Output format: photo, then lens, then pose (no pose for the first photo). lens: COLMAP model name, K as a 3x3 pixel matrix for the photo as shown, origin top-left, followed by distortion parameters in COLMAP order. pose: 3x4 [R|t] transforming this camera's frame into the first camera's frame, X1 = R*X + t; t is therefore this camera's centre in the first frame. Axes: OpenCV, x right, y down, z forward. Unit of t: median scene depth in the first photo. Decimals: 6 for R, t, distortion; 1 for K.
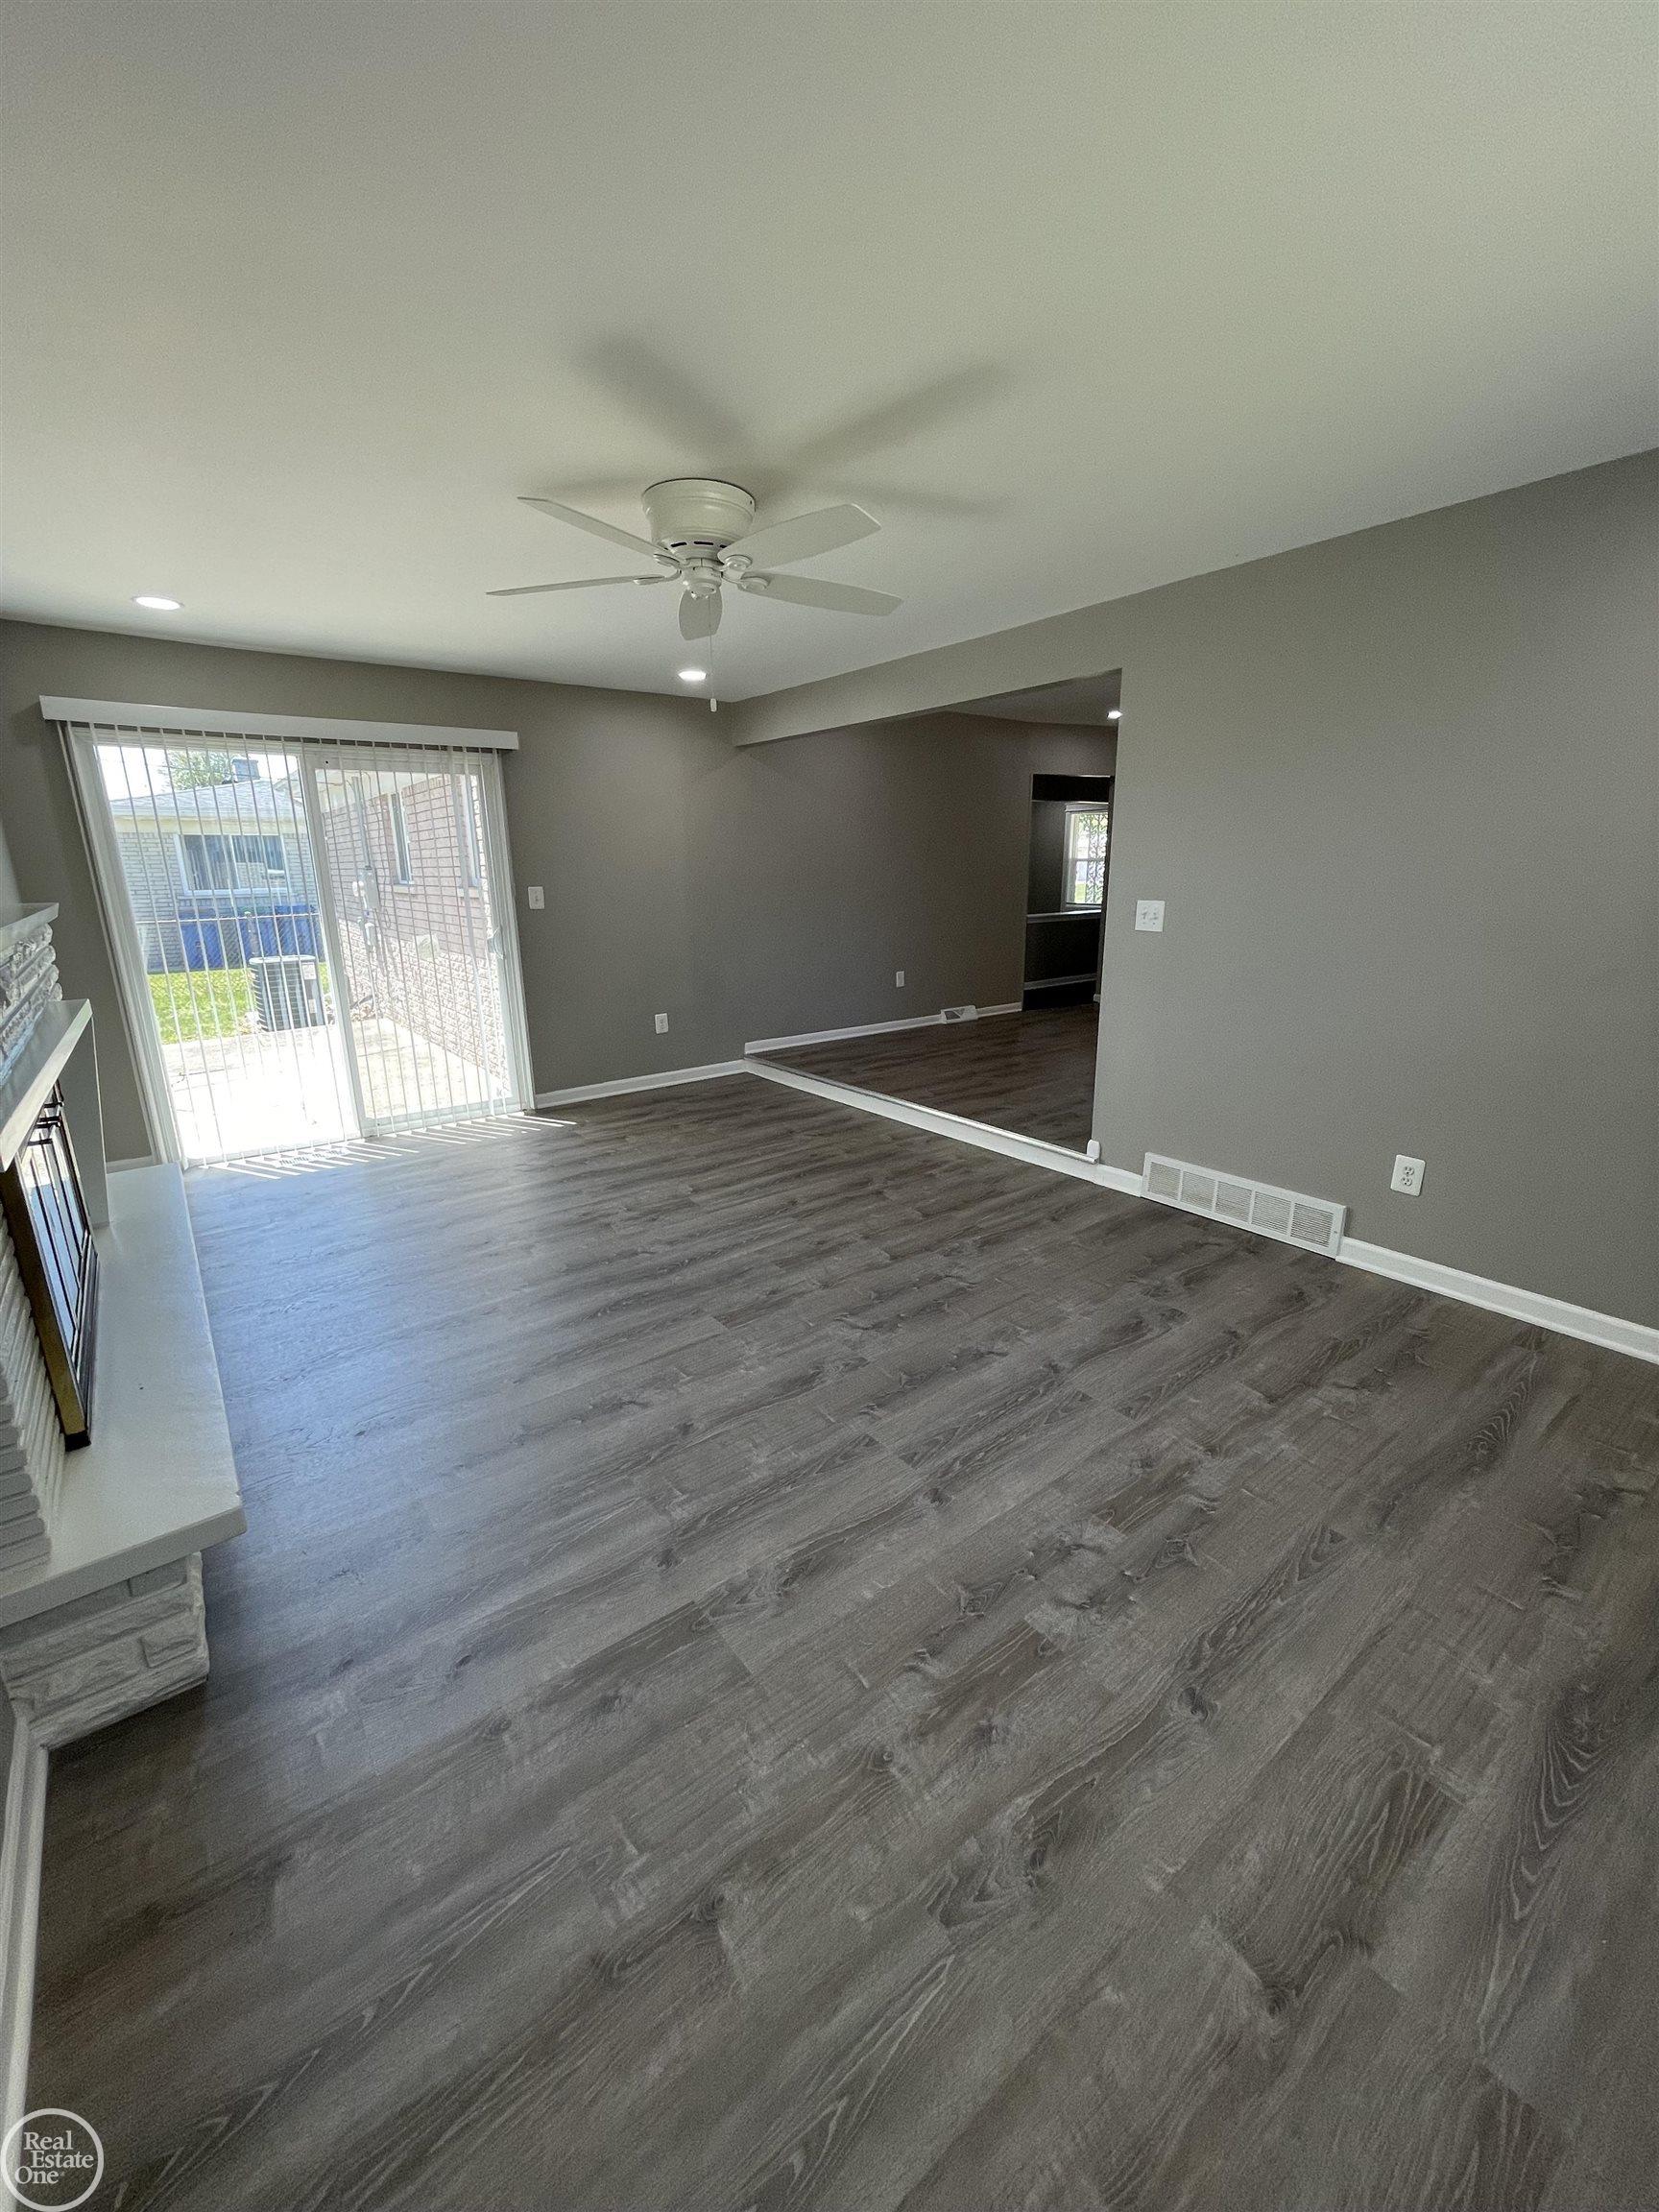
lens RADIAL K [[890.0, 0, 841.3], [0, 890.0, 1092.3], [0, 0, 1]] dist [-0.006208, 0.000140]
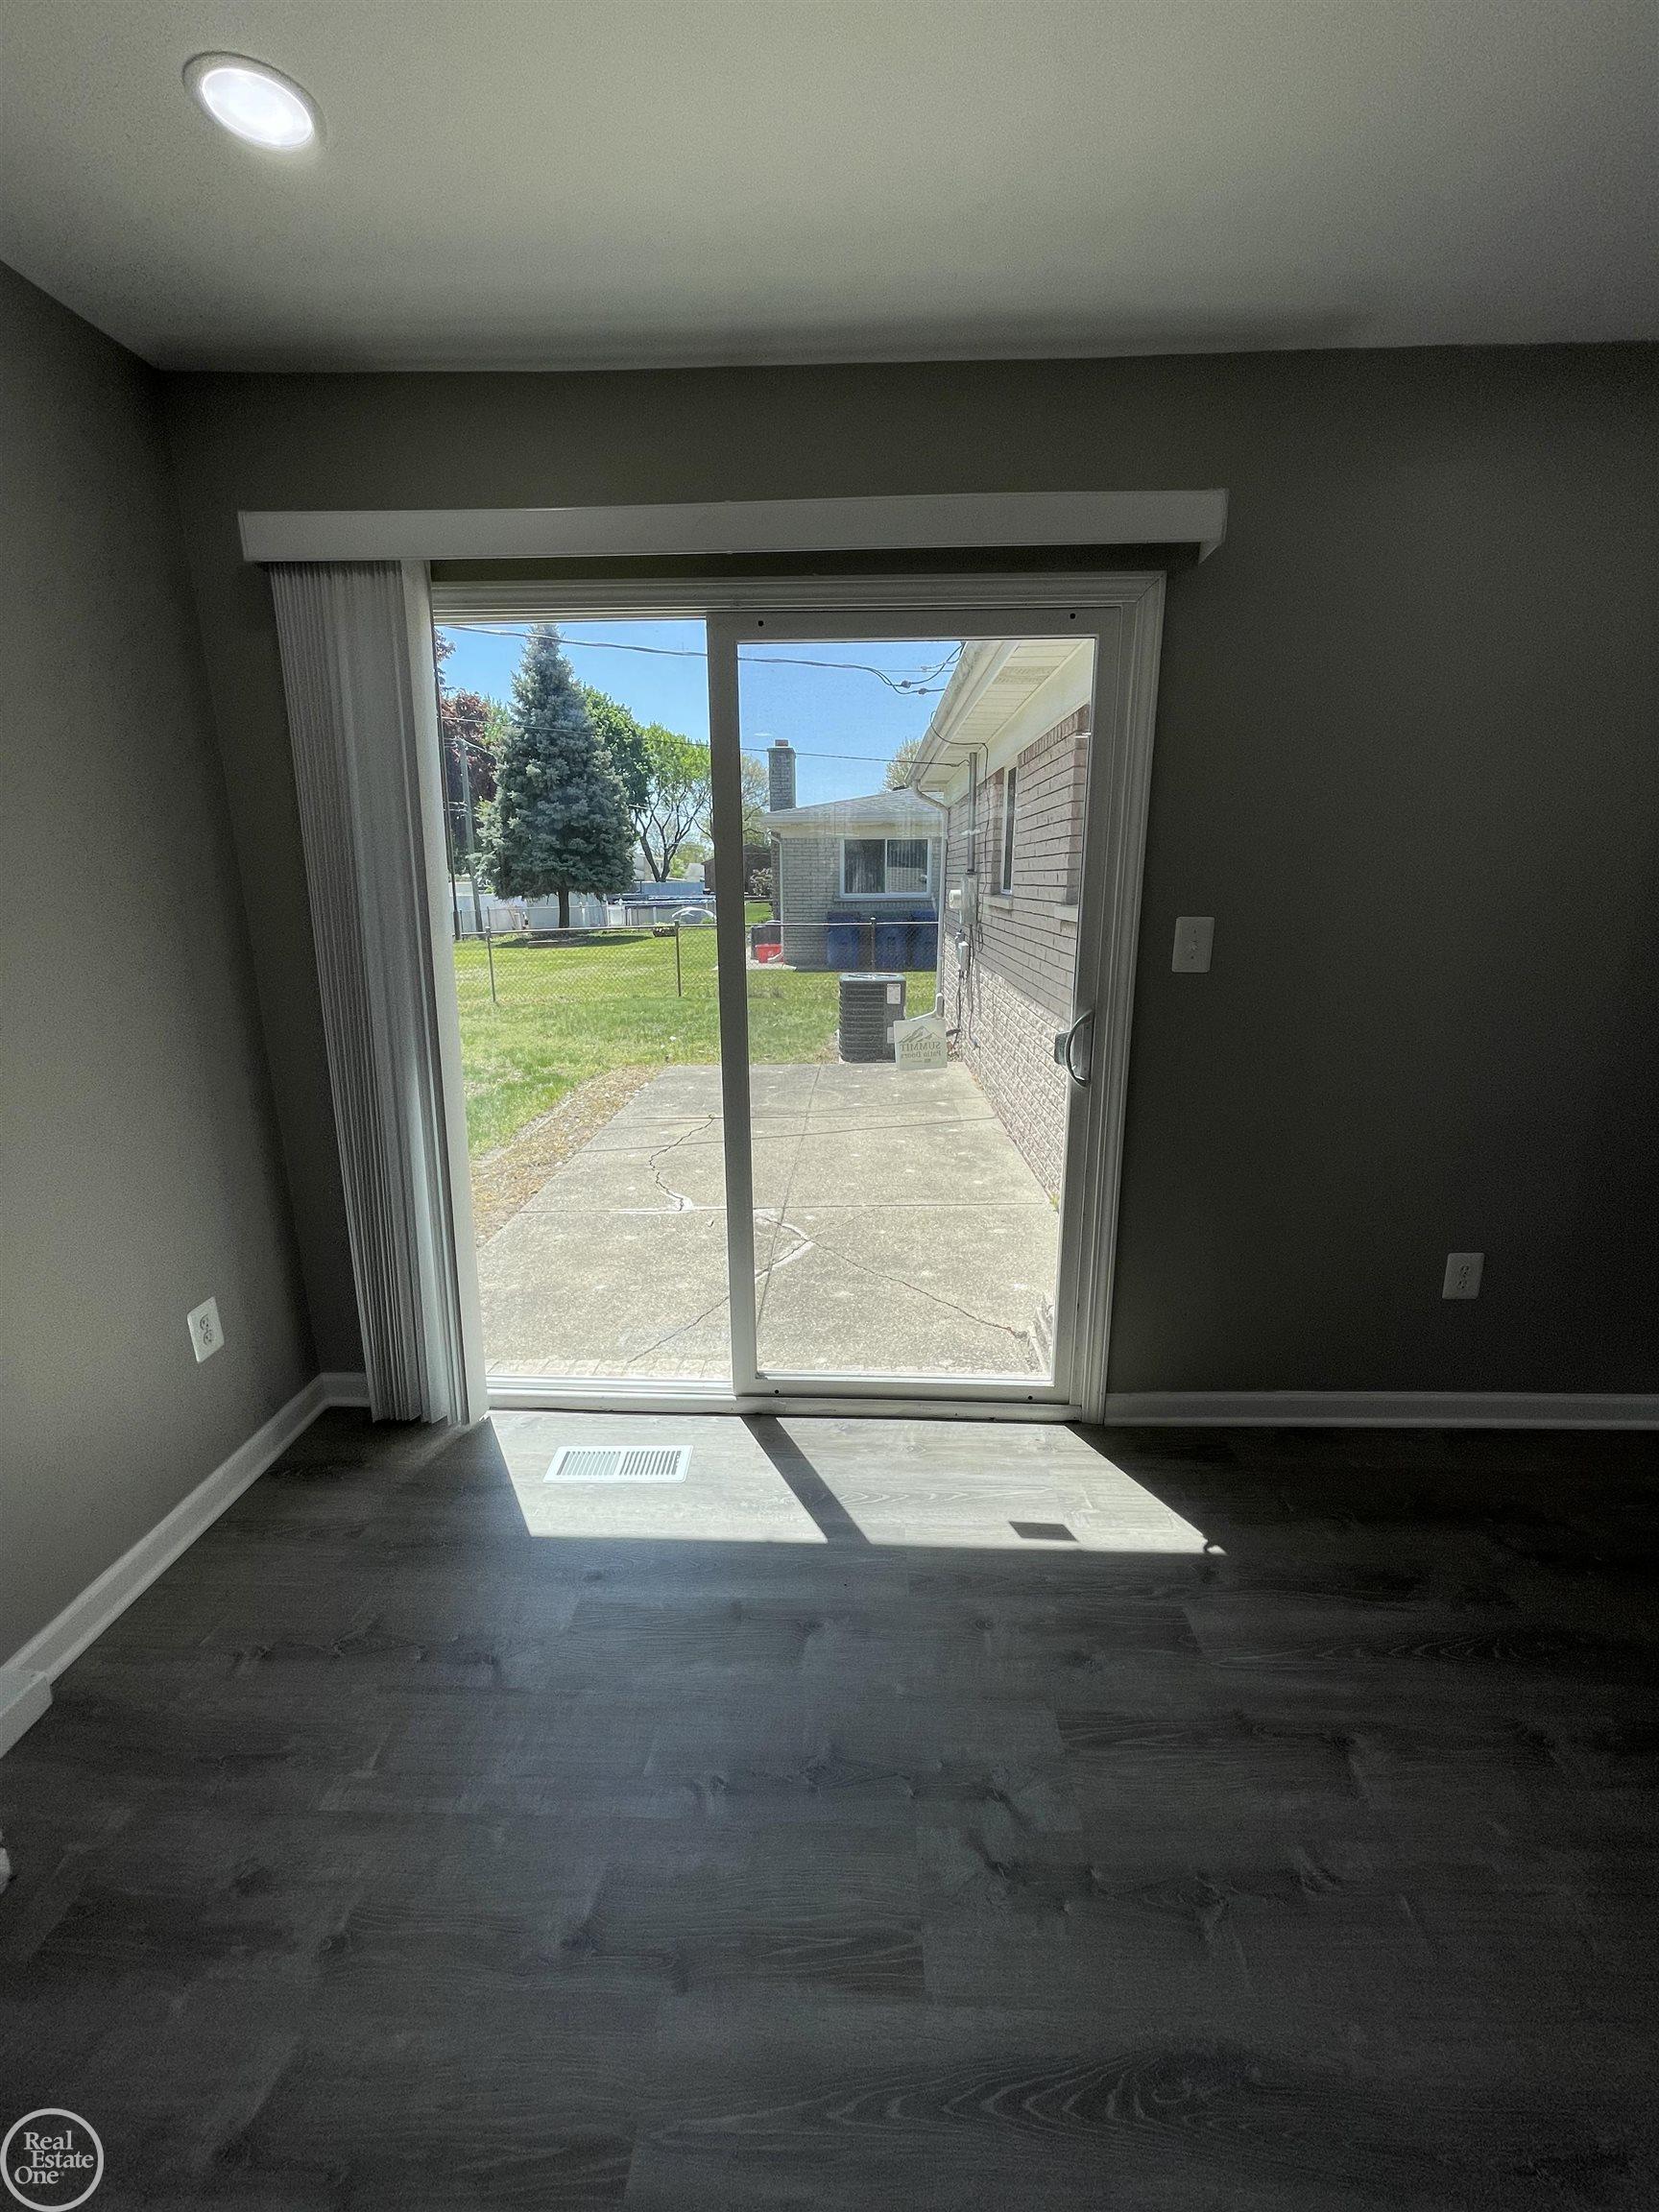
lens RADIAL K [[892.7, 0, 826.3], [0, 892.7, 1093.0], [0, 0, 1]] dist [0.000294, 0.000080]
pose [[0.766172, 0.157434, -0.623053, -0.279682], [-0.162099, 0.985523, 0.049689, -0.195628], [0.621856, 0.062926, 0.780599, 0.791024]]
